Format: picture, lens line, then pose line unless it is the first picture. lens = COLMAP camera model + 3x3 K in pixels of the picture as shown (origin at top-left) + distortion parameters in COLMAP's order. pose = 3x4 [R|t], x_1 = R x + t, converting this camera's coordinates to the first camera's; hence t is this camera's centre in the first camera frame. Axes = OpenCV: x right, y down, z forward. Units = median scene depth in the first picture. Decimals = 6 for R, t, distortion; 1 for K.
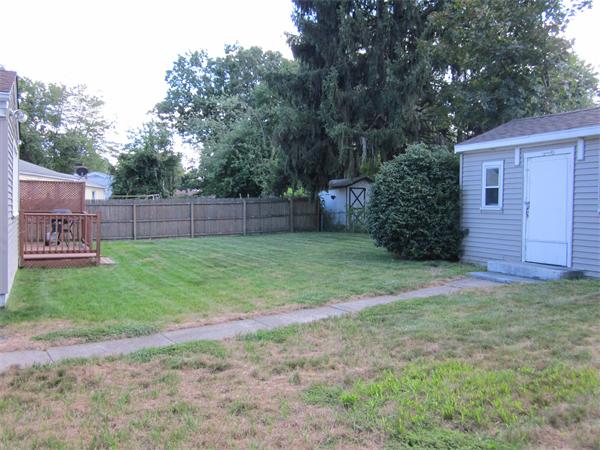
lens RADIAL K [[508.3, 0, 300.0], [0, 508.3, 225.0], [0, 0, 1]] dist [-0.014508, -0.013564]
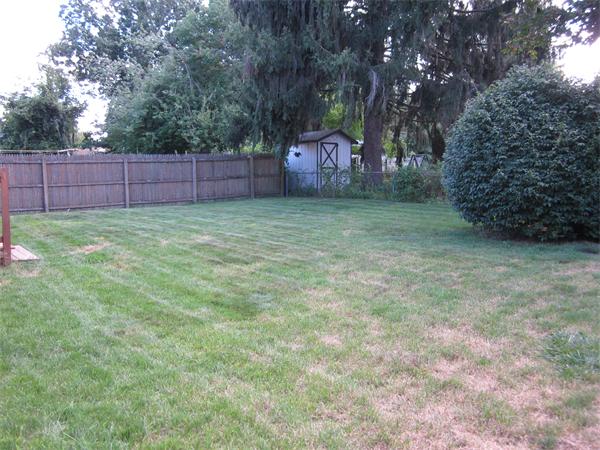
lens RADIAL K [[508.3, 0, 300.0], [0, 508.3, 225.0], [0, 0, 1]] dist [-0.014508, -0.013564]
pose [[0.981612, -0.023018, 0.189496, -0.061983], [0.009110, 0.997221, 0.073940, -0.001087], [-0.190672, -0.070854, 0.979093, 0.130604]]
